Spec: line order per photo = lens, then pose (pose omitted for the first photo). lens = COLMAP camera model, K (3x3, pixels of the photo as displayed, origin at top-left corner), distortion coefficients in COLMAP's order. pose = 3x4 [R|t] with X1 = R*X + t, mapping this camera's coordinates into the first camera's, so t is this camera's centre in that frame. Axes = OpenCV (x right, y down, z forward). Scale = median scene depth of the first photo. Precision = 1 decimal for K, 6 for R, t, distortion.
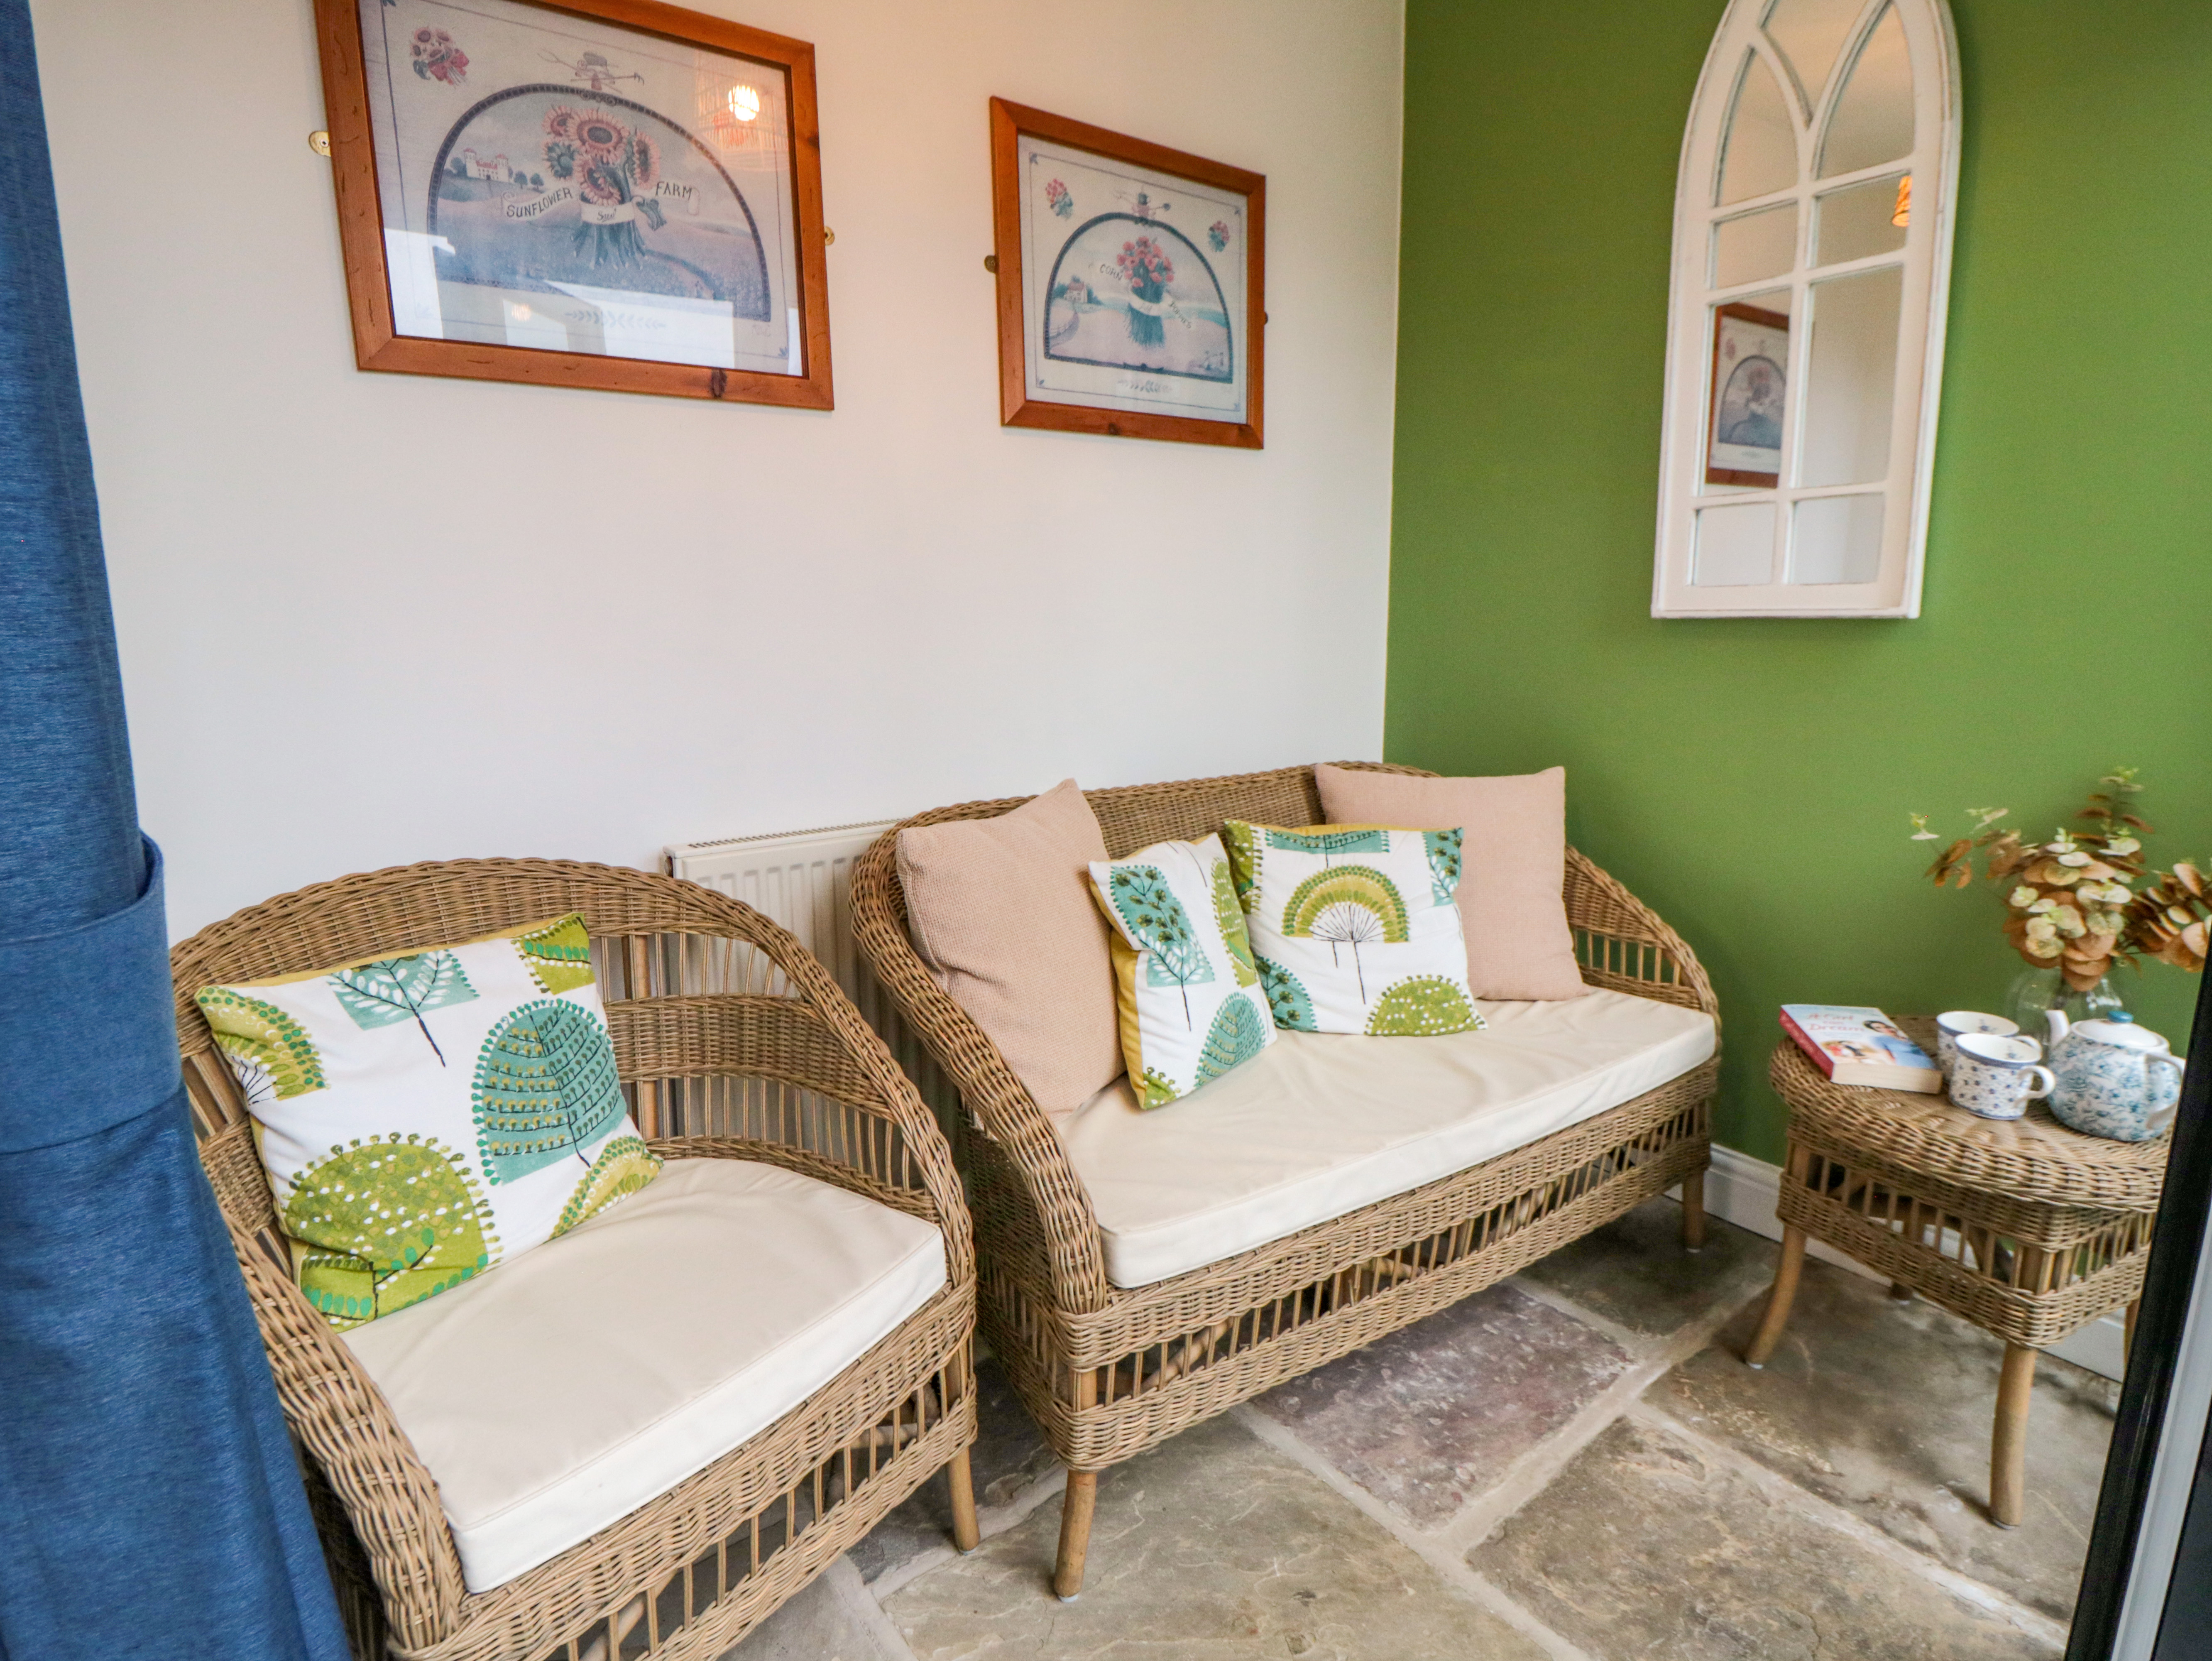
lens RADIAL K [[1153.5, 0, 1134.6], [0, 1153.5, 820.9], [0, 0, 1]] dist [0.001059, -0.014441]
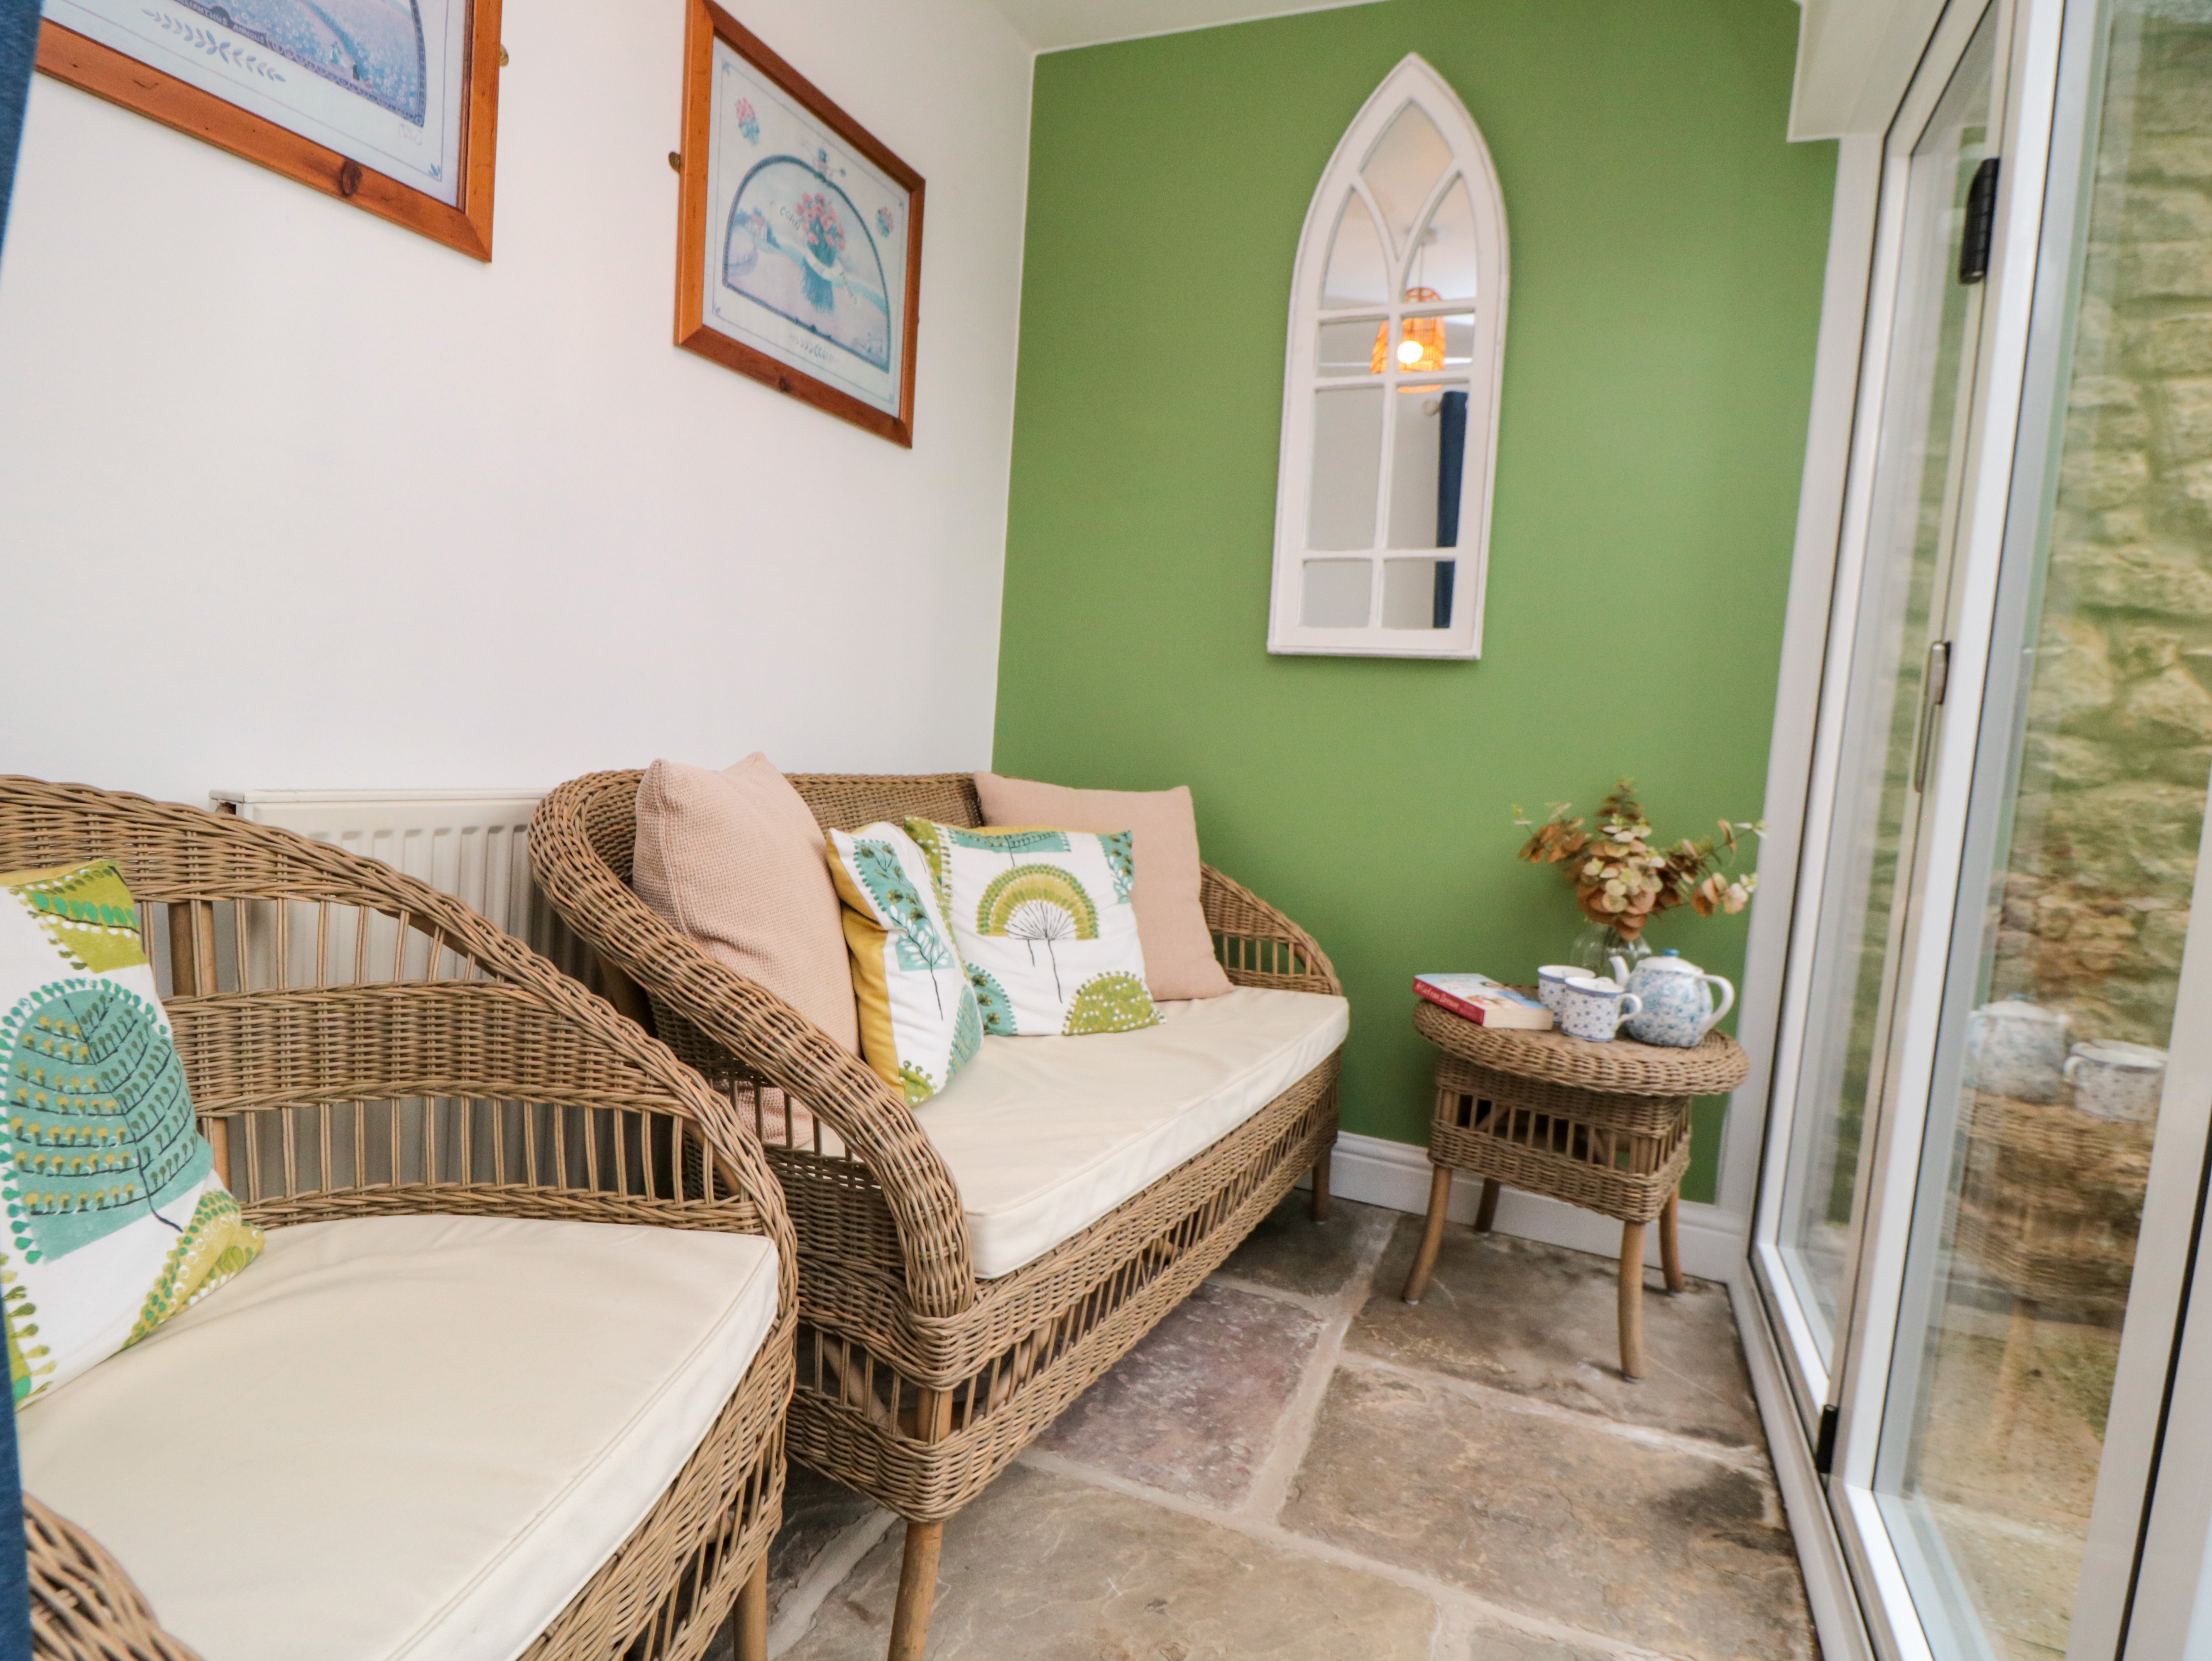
lens RADIAL K [[1153.5, 0, 1139.2], [0, 1153.5, 822.7], [0, 0, 1]] dist [0.001059, -0.014441]
pose [[0.866328, 0.030927, 0.498516, -0.288769], [0.017918, 0.995514, -0.092899, 0.123084], [-0.499153, 0.089413, 0.861888, 0.145047]]
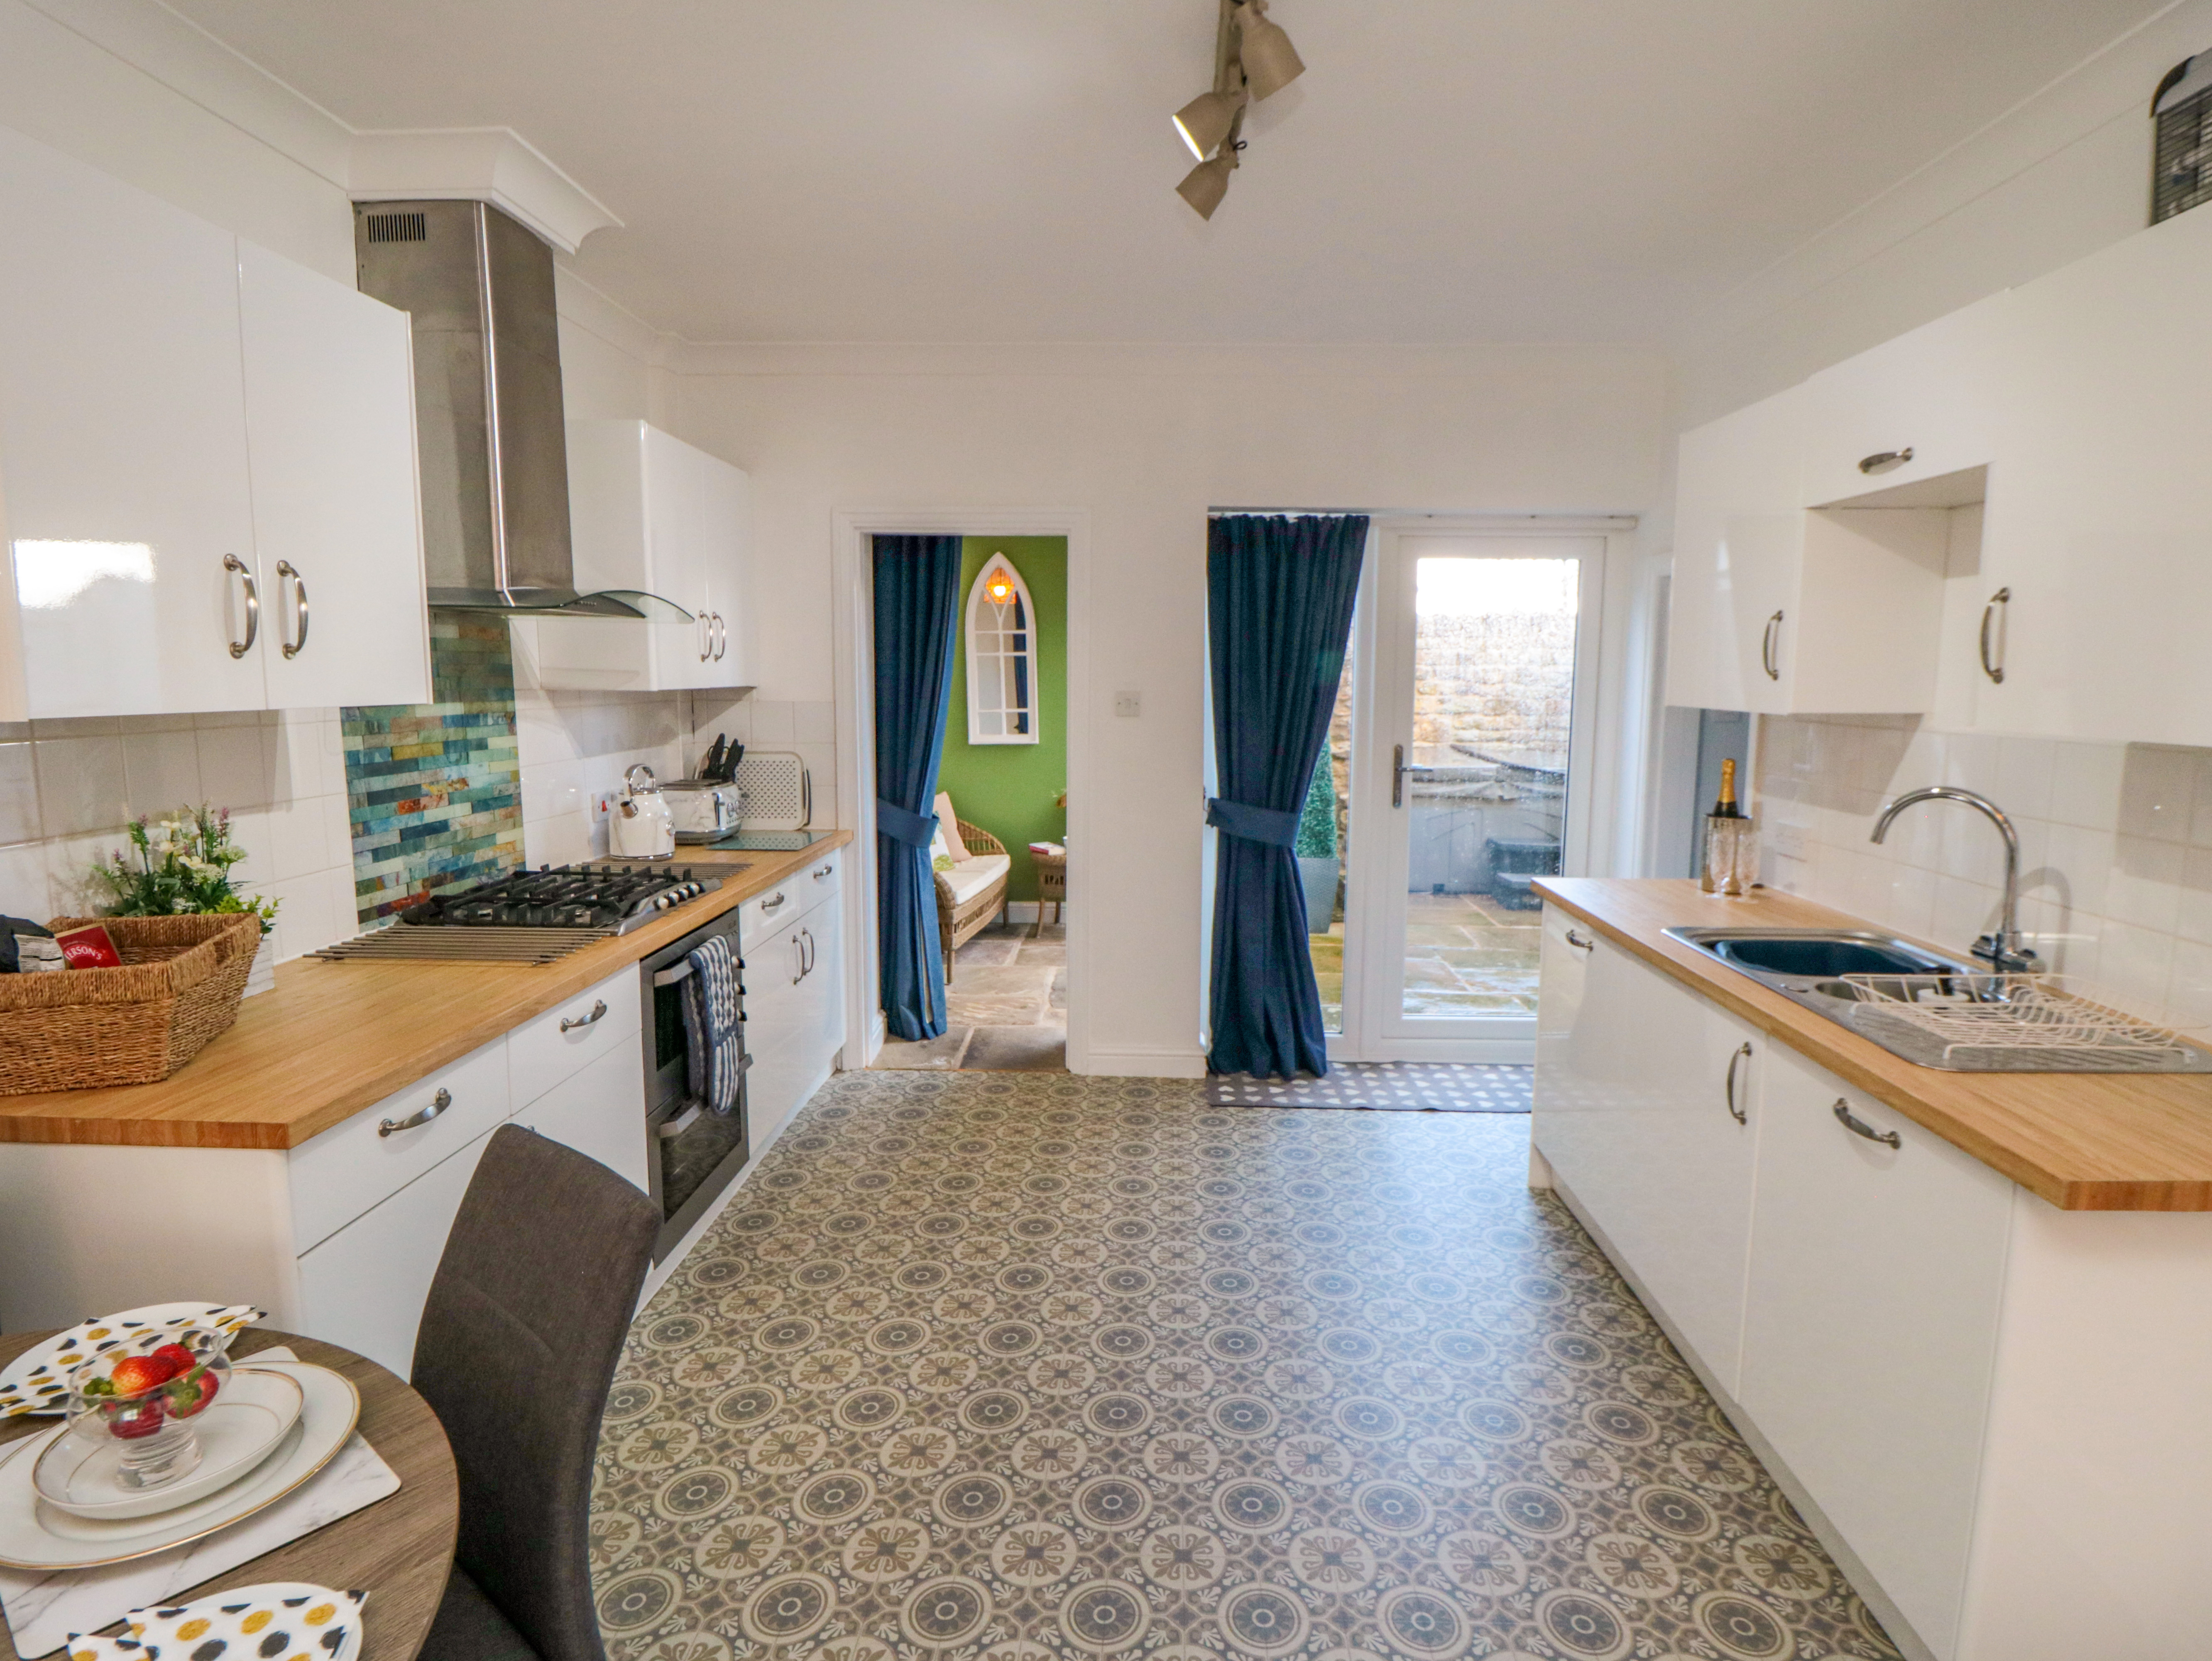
lens RADIAL K [[1153.5, 0, 1140.3], [0, 1153.5, 822.2], [0, 0, 1]] dist [0.001059, -0.014441]
pose [[0.635679, -0.089469, 0.766751, -2.421249], [0.140318, 0.990106, -0.000800, 0.158874], [-0.759094, 0.108097, 0.641944, -1.987573]]
